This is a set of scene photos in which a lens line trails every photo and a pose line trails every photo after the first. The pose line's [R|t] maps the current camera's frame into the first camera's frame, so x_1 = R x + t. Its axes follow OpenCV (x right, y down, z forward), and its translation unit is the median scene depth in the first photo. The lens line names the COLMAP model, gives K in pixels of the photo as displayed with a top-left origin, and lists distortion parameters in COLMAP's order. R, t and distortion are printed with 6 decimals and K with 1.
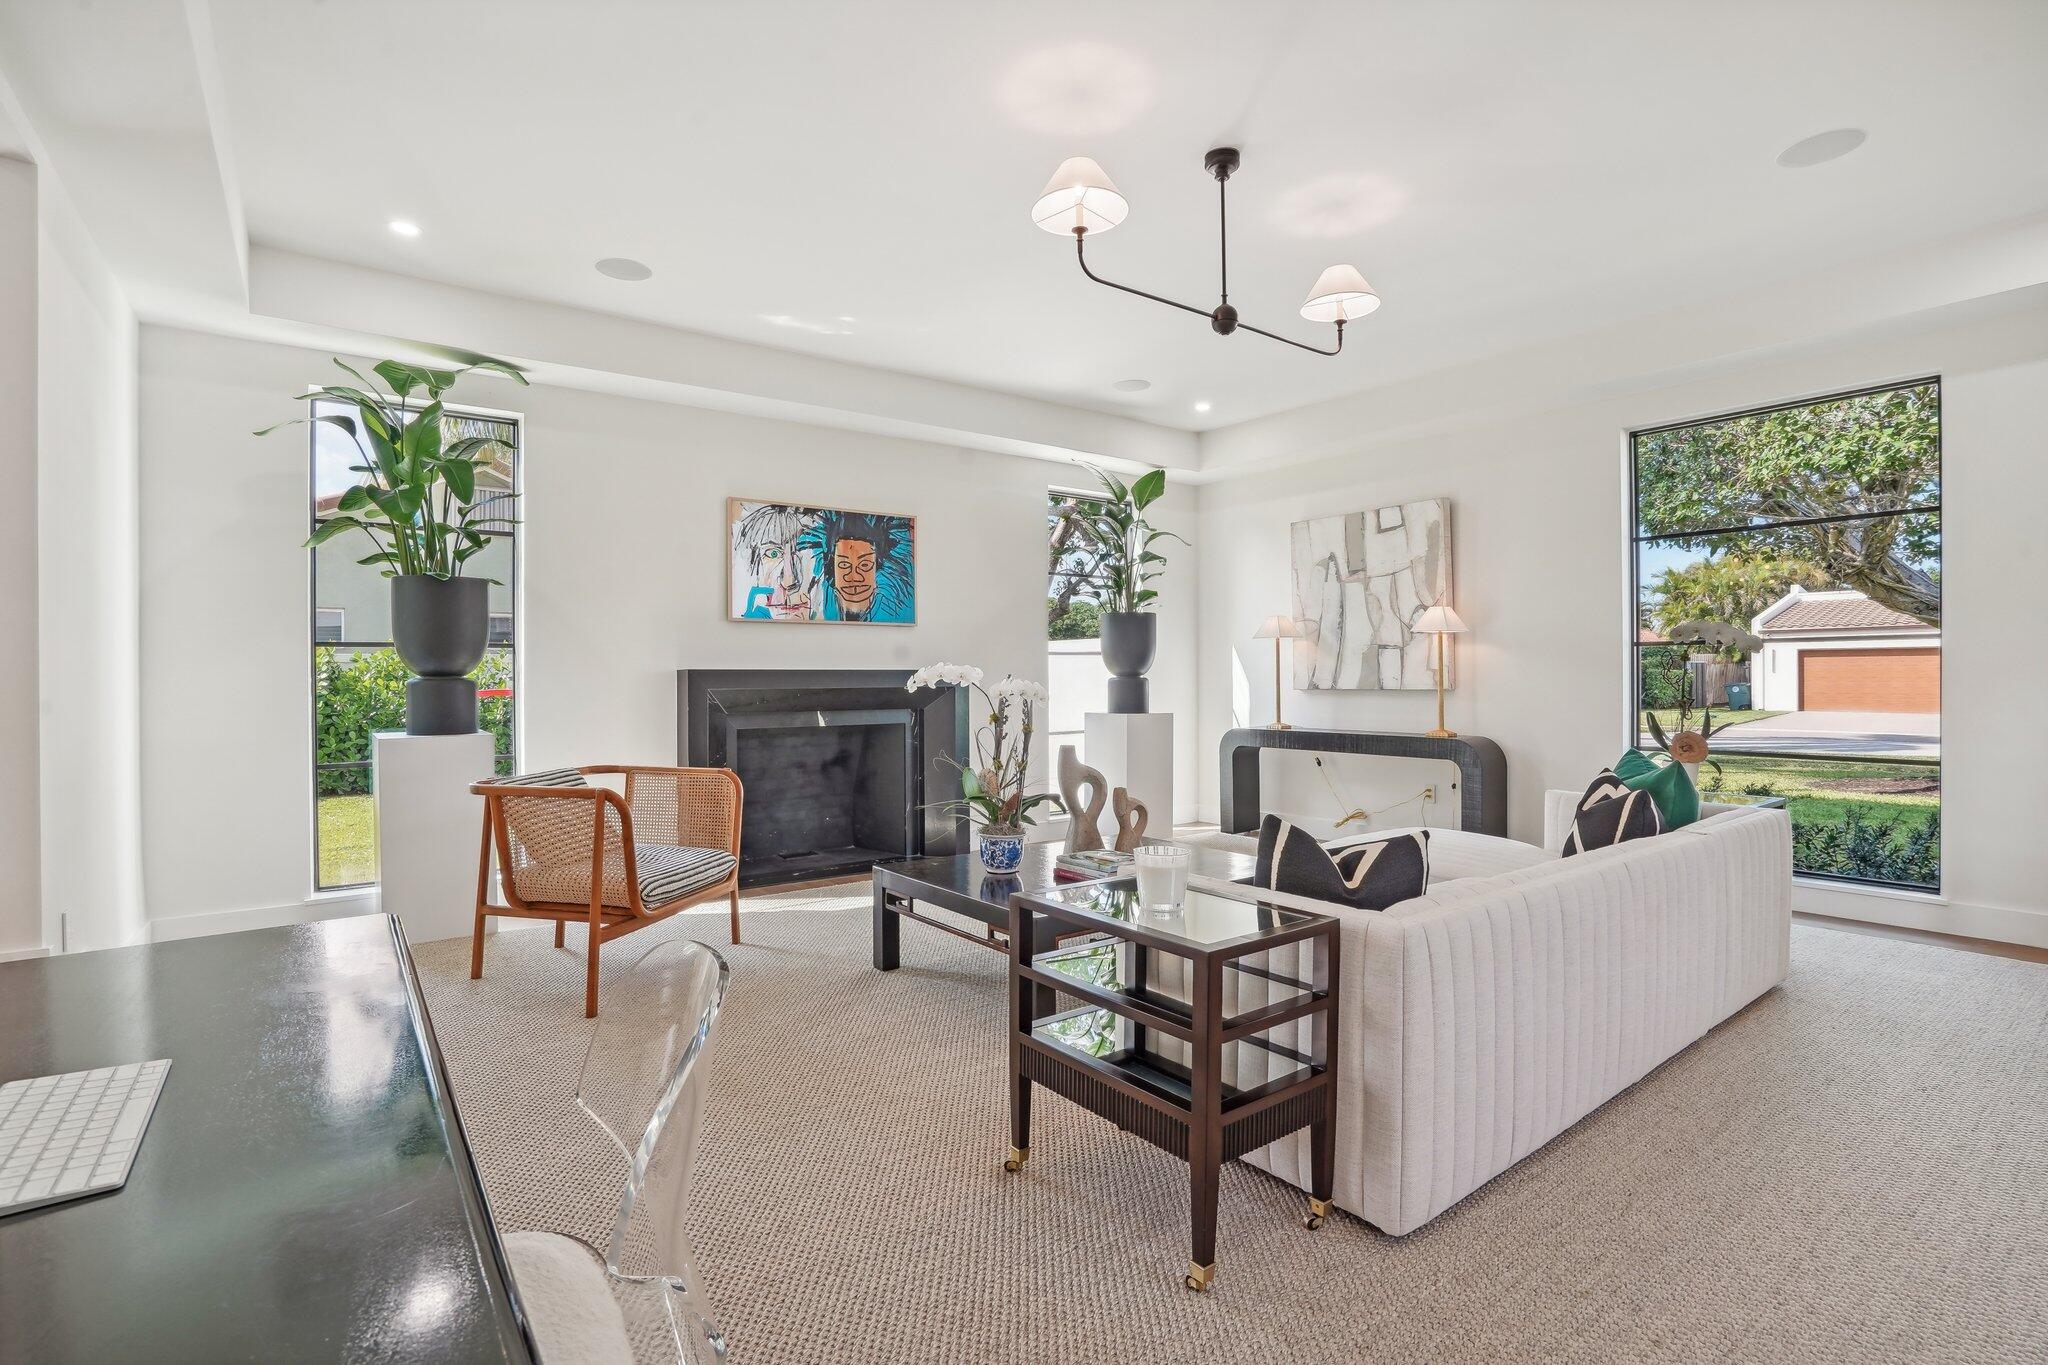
lens RADIAL K [[986.8, 0, 1029.7], [0, 986.8, 685.1], [0, 0, 1]] dist [-0.040723, 0.012496]
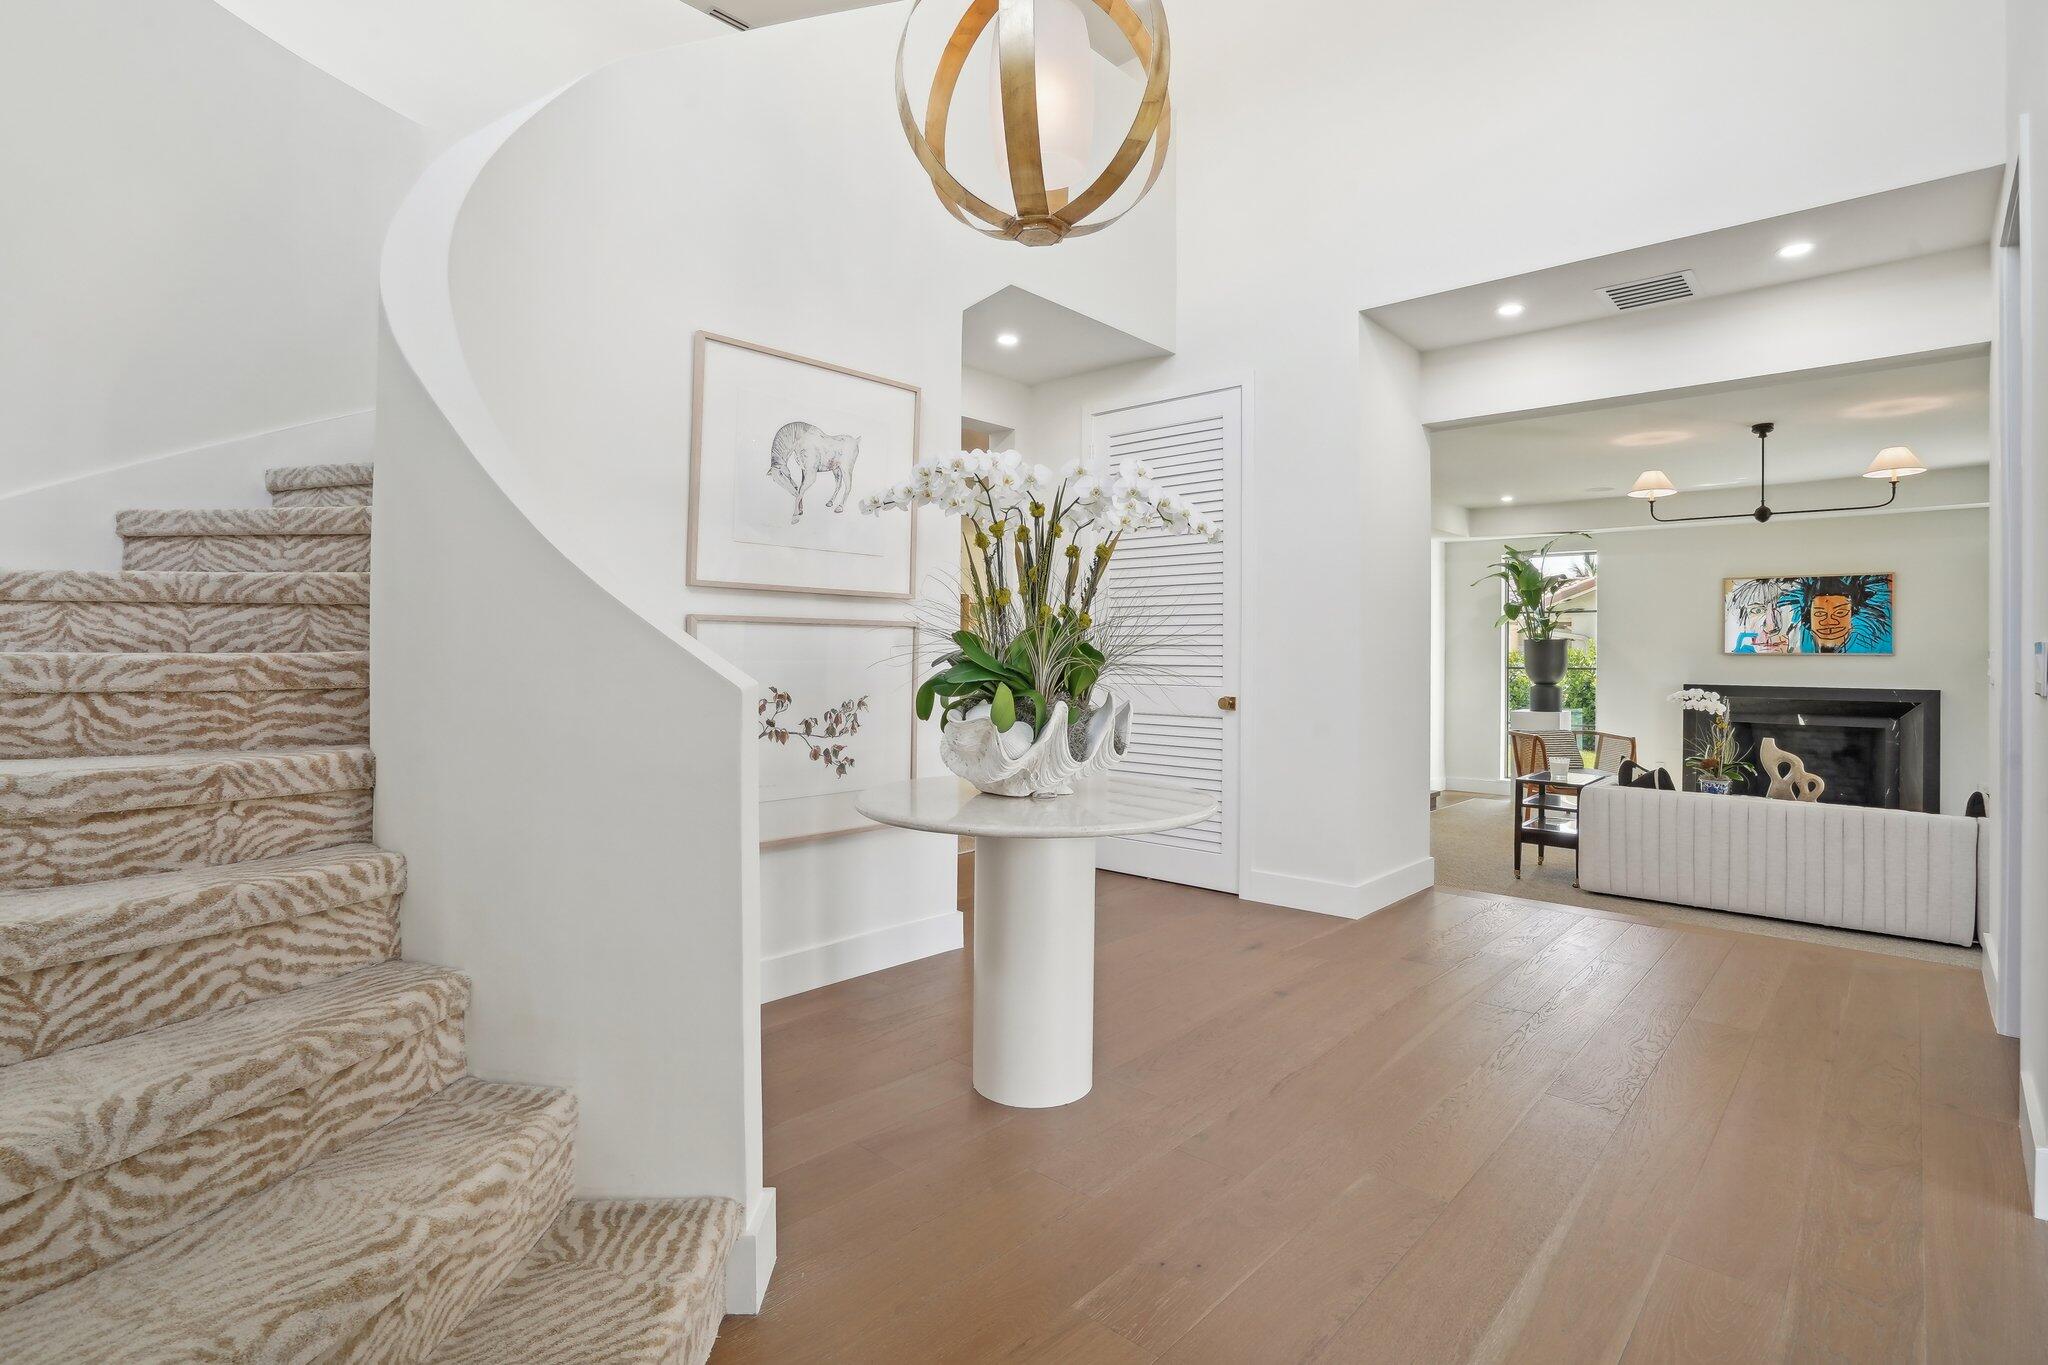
lens RADIAL K [[986.8, 0, 1047.2], [0, 986.8, 644.3], [0, 0, 1]] dist [-0.040723, 0.012496]
pose [[0.209505, -0.002573, -0.977804, 0.970105], [-0.015950, 0.999854, -0.006049, -0.052205], [0.977677, 0.016863, 0.209433, -0.402791]]
